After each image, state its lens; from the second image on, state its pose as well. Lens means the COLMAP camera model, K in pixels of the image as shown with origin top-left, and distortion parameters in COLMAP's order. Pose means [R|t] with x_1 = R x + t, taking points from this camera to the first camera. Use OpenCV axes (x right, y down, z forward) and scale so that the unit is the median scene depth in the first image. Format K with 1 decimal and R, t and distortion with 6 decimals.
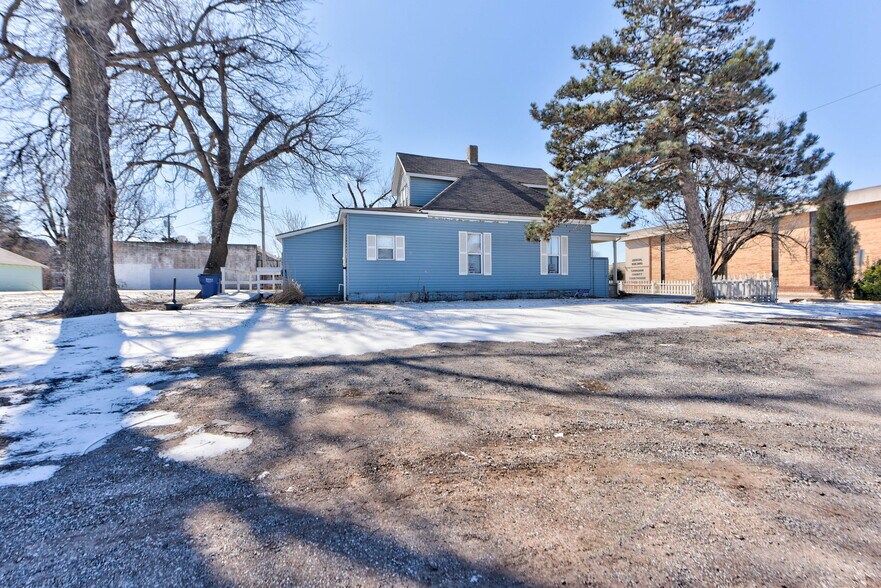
lens RADIAL K [[349.1, 0, 442.7], [0, 349.1, 288.5], [0, 0, 1]] dist [0.000570, 0.000220]
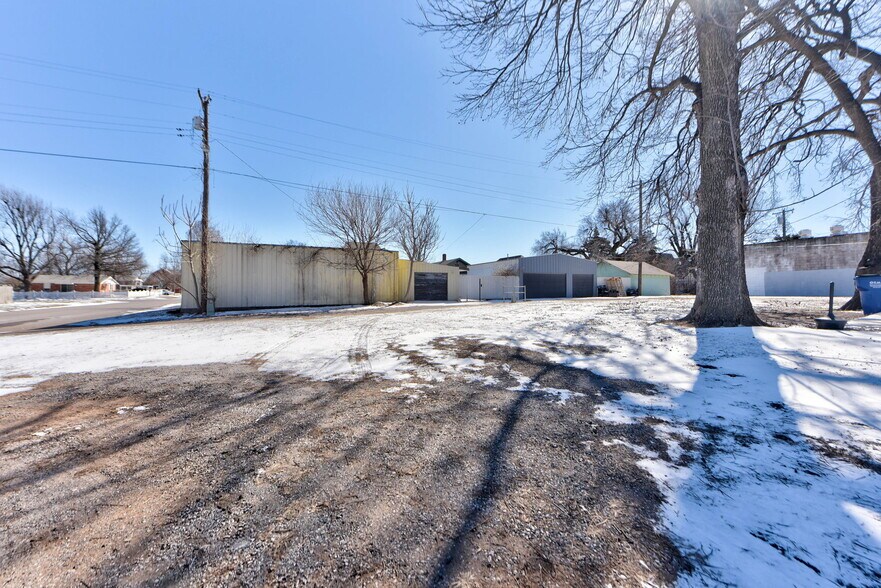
lens RADIAL K [[349.1, 0, 442.7], [0, 349.1, 288.5], [0, 0, 1]] dist [0.000570, 0.000220]
pose [[0.145676, -0.007910, -0.989301, -0.140863], [-0.006155, 0.999941, -0.008901, -0.004897], [0.989313, 0.007386, 0.145619, 0.102548]]
